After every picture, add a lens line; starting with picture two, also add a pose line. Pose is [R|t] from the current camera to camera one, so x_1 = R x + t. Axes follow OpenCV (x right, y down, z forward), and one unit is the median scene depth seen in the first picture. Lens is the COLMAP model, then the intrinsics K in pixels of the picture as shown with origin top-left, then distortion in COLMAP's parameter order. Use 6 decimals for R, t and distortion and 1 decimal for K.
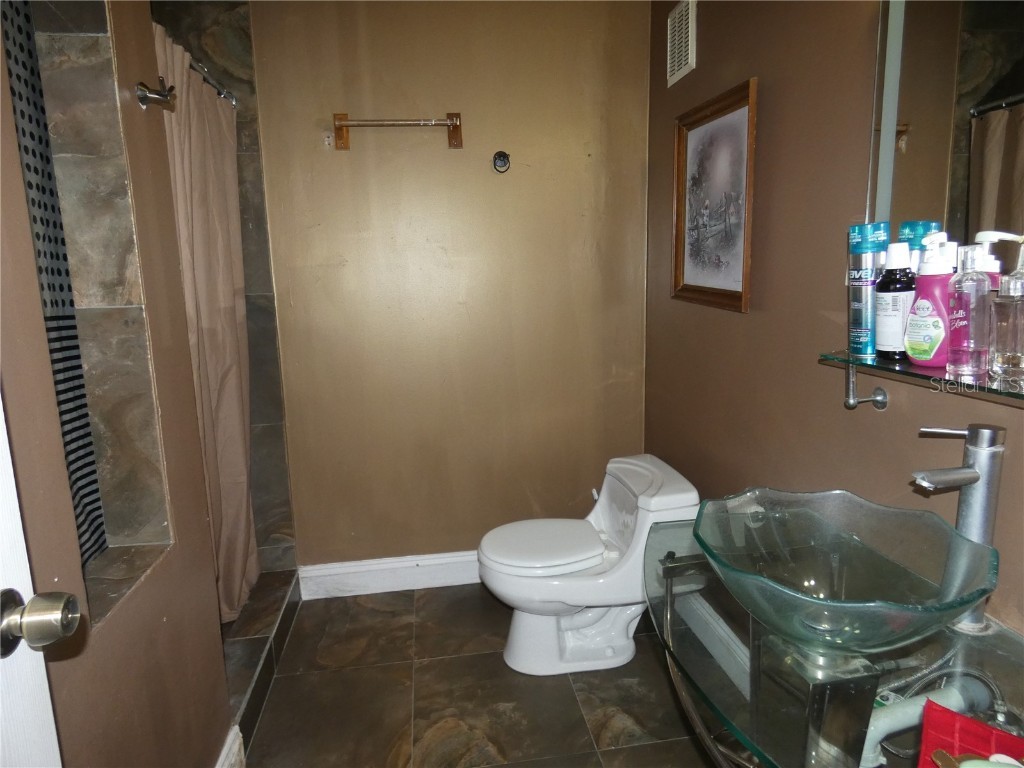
lens RADIAL K [[606.8, 0, 512.5], [0, 606.8, 381.8], [0, 0, 1]] dist [-0.010461, -0.000377]
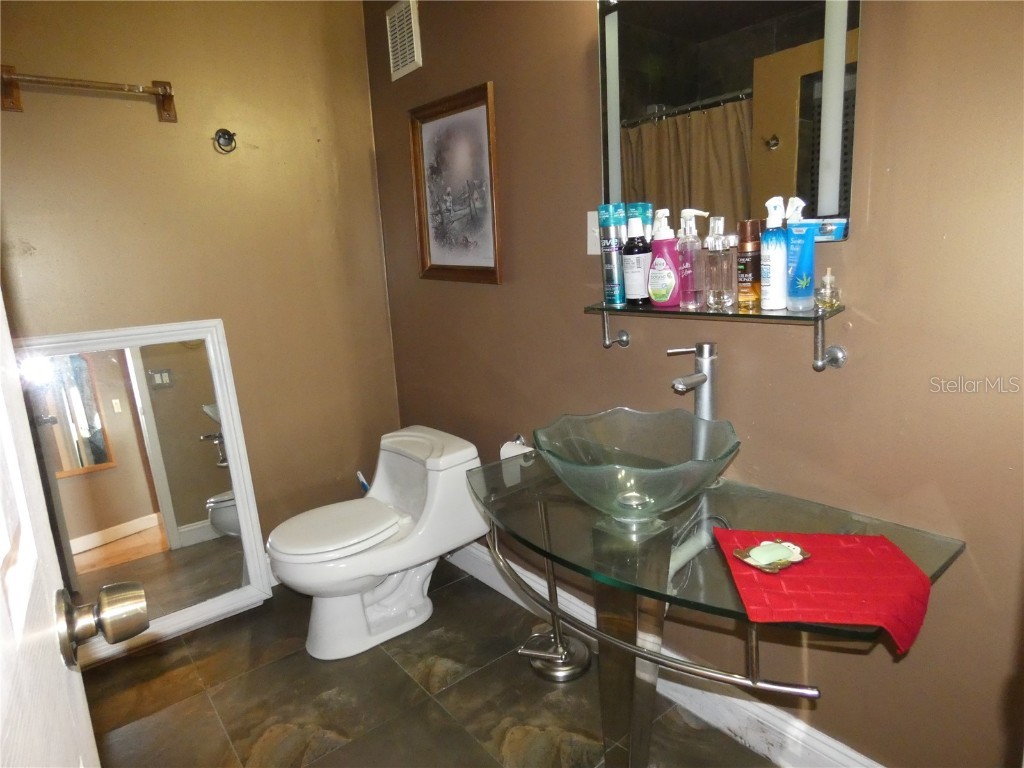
lens RADIAL K [[606.8, 0, 512.5], [0, 606.8, 381.8], [0, 0, 1]] dist [-0.010461, -0.000377]
pose [[0.862053, -0.120271, 0.492340, -0.188657], [0.117985, 0.992368, 0.035838, 0.032385], [-0.492893, 0.027195, 0.869665, -0.021518]]
